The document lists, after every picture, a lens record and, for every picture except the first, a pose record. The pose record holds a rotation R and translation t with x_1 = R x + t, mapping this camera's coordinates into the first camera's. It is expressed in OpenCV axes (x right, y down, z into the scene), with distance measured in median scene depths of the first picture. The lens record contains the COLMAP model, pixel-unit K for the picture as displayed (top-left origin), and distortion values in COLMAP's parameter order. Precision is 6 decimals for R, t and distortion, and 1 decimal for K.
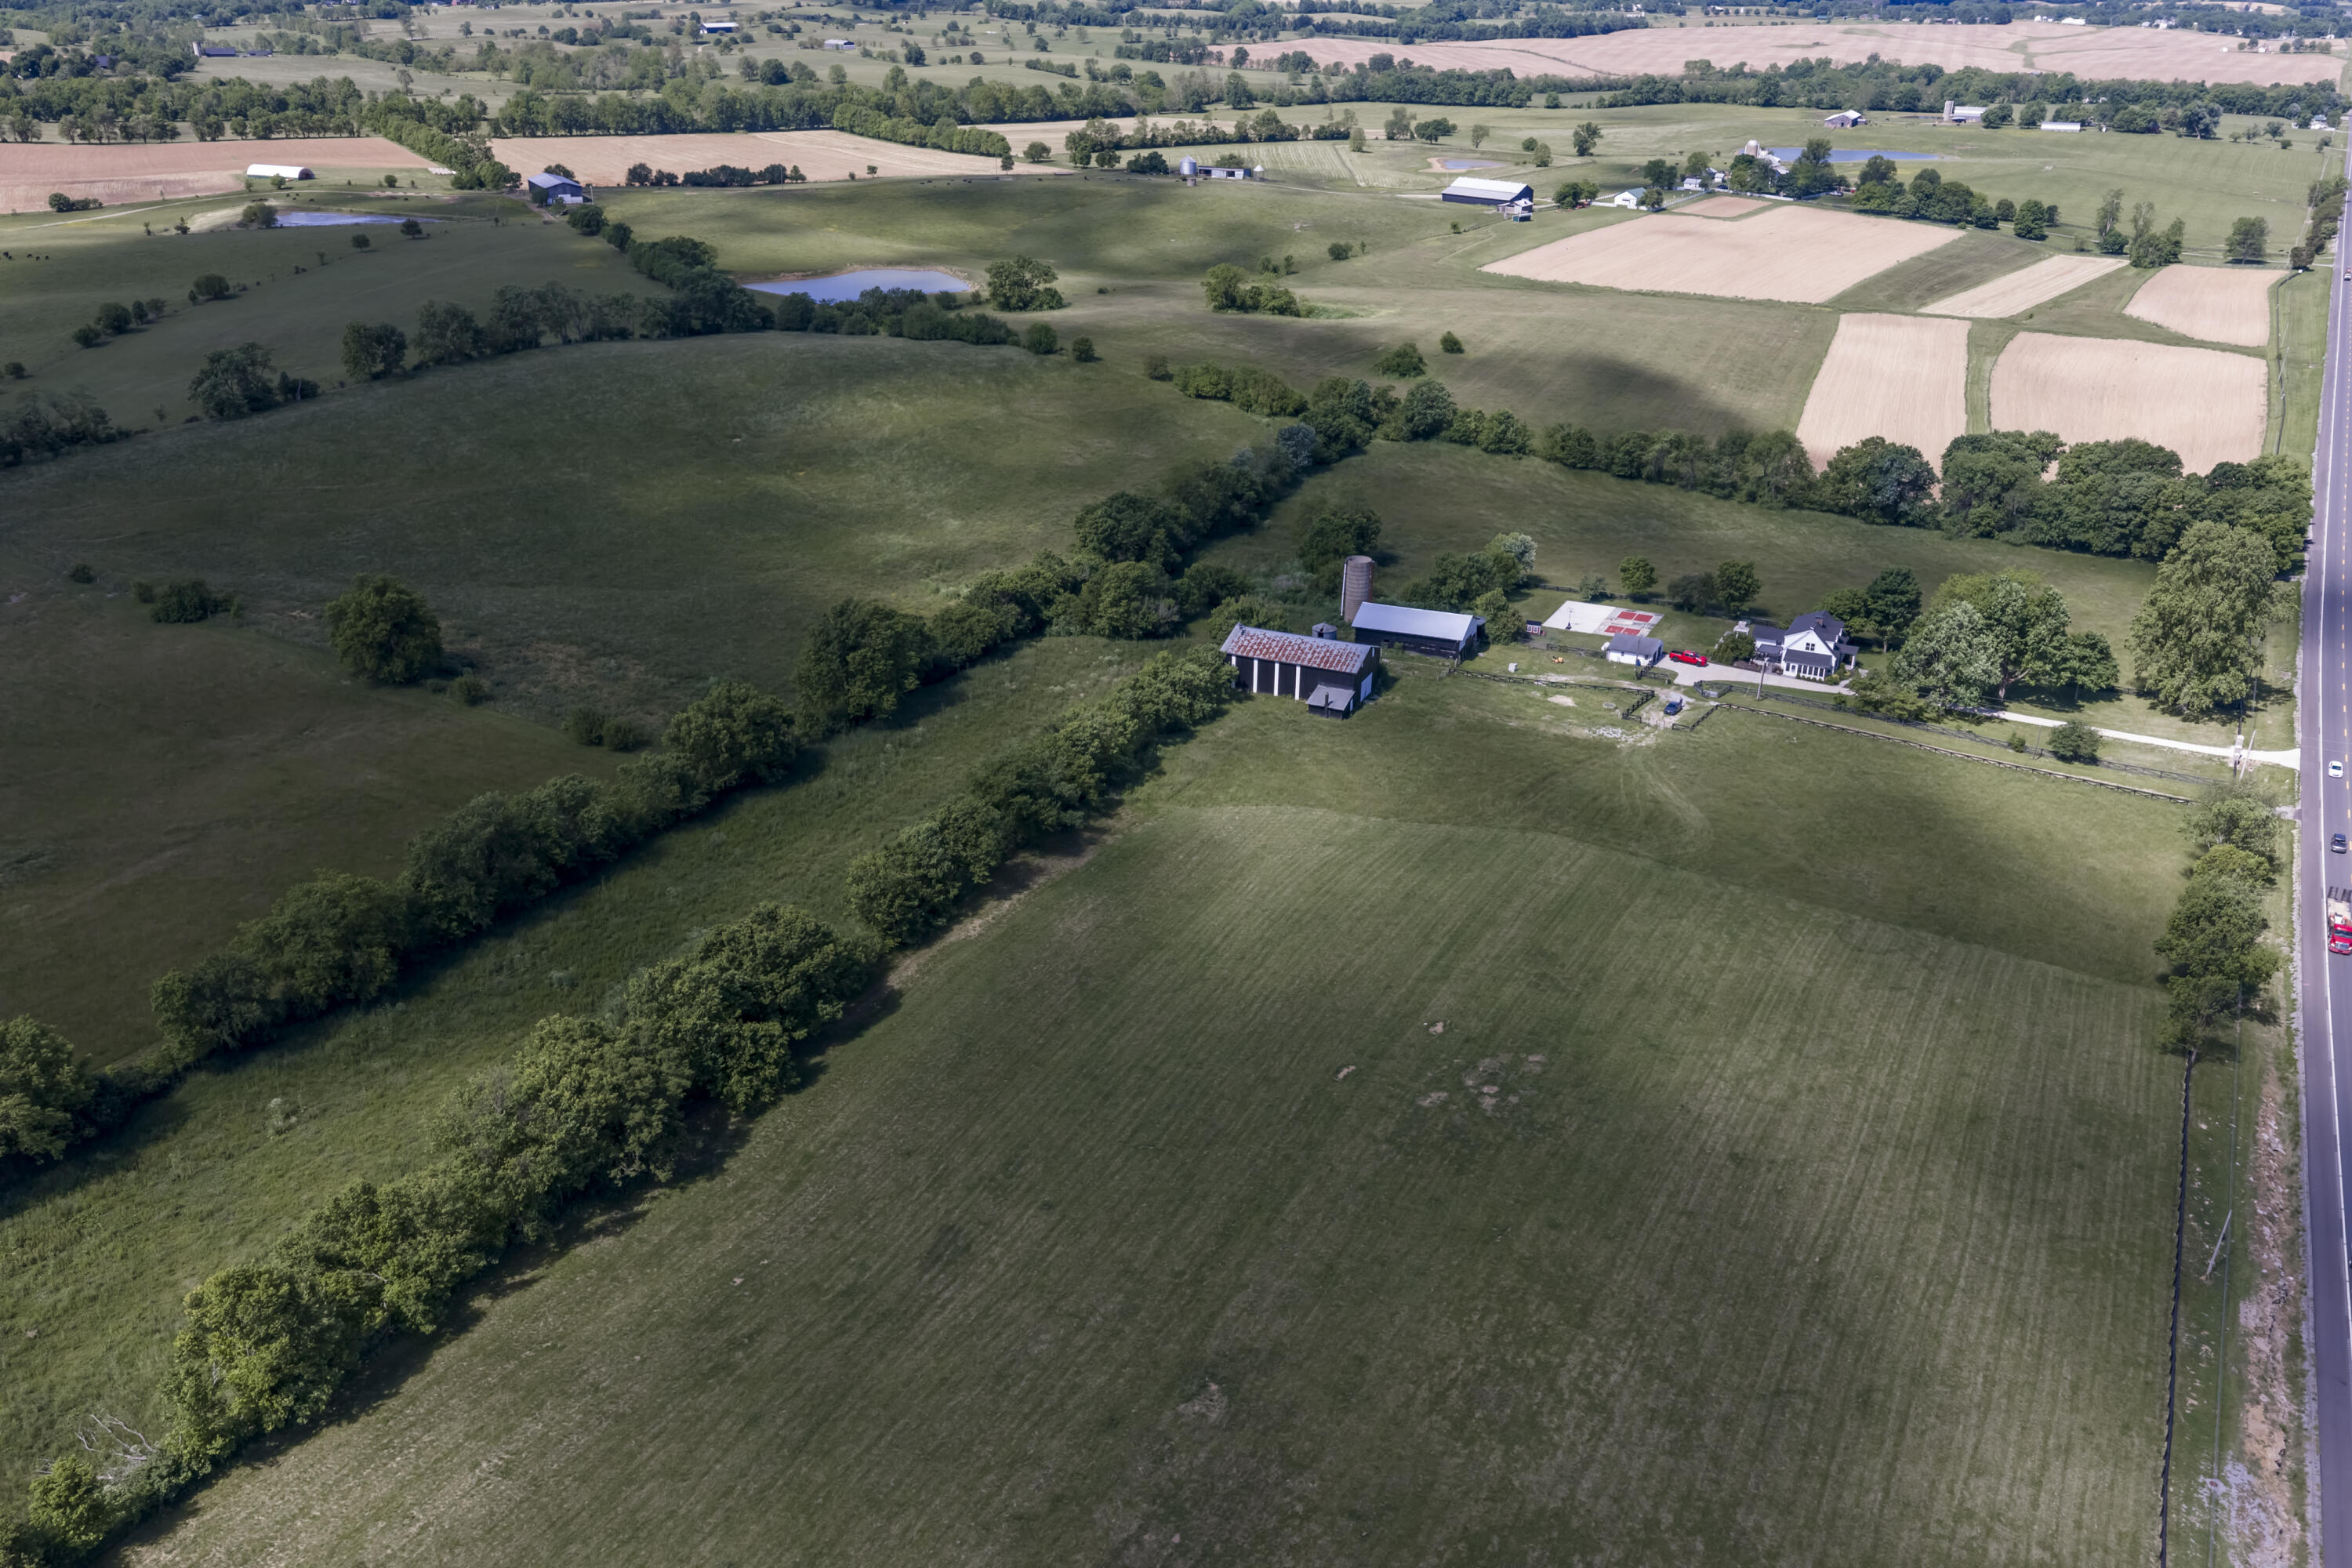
lens RADIAL K [[1948.2, 0, 1182.0], [0, 1948.2, 767.2], [0, 0, 1]] dist [0.015106, -0.022234]
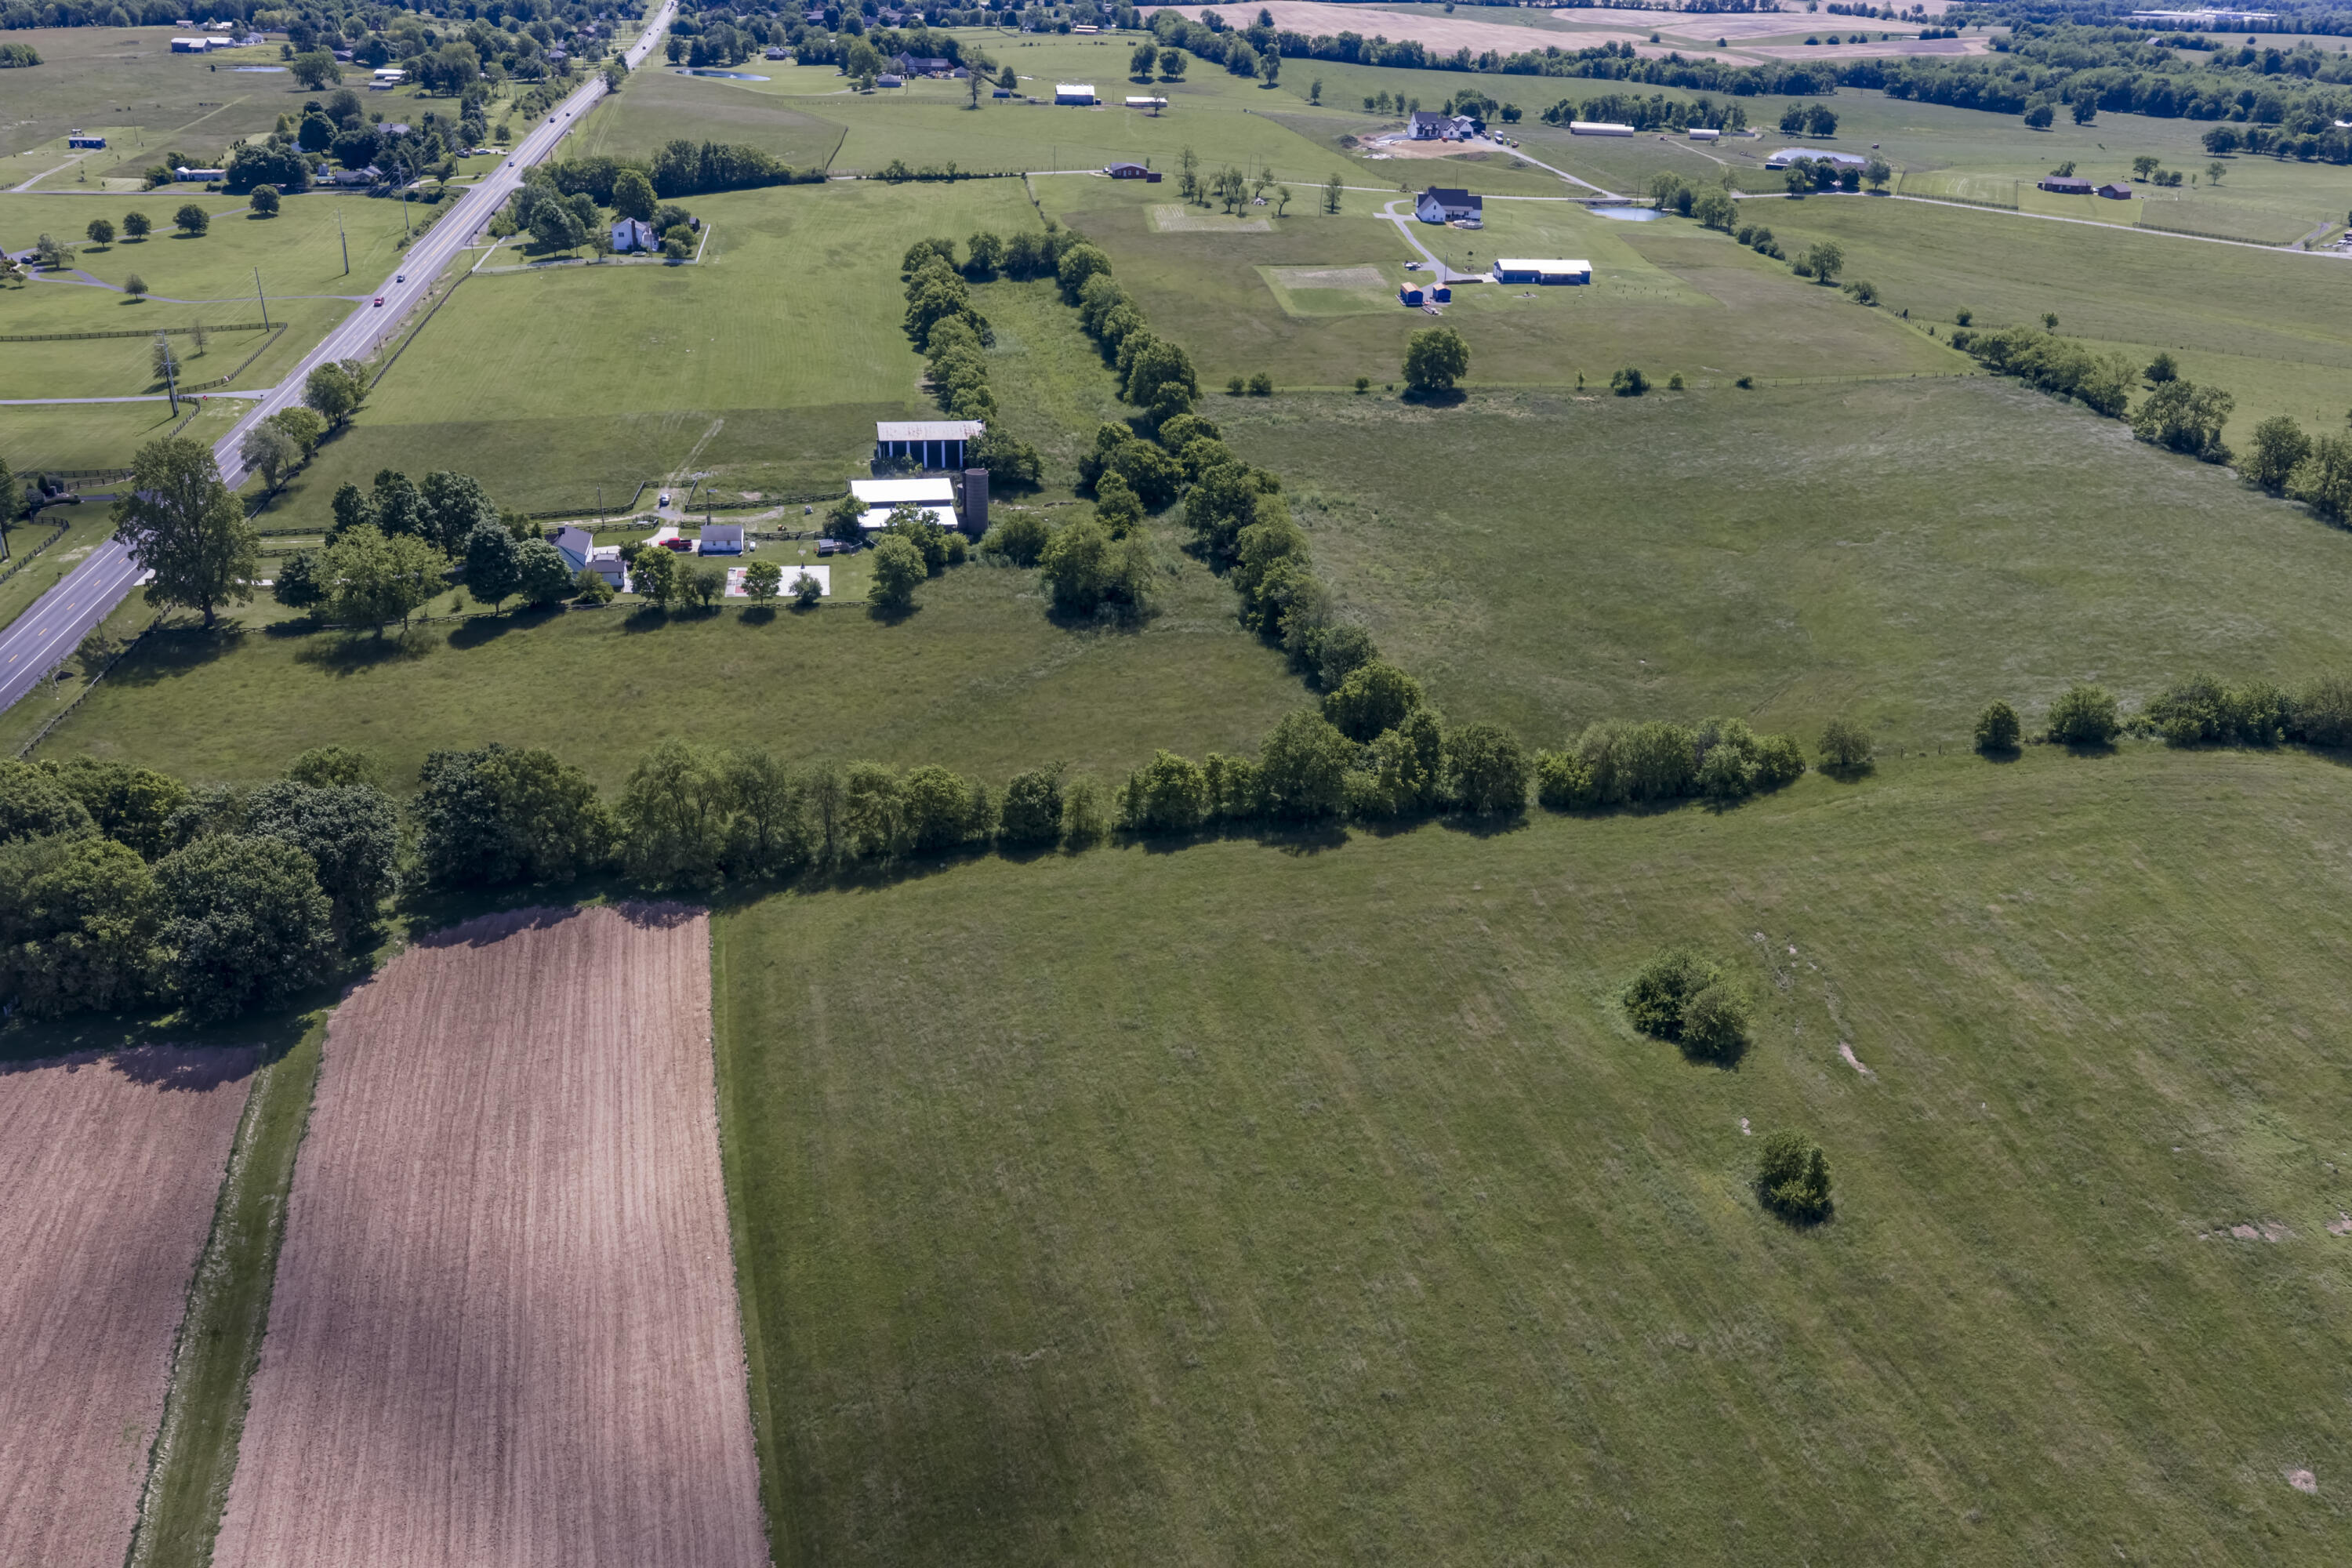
lens RADIAL K [[1948.2, 0, 1182.0], [0, 1948.2, 767.2], [0, 0, 1]] dist [0.015106, -0.022234]
pose [[-0.810045, 0.204821, -0.549432, 0.262138], [-0.267234, 0.705088, 0.656839, -0.306312], [0.521932, 0.678896, -0.516418, 0.716898]]
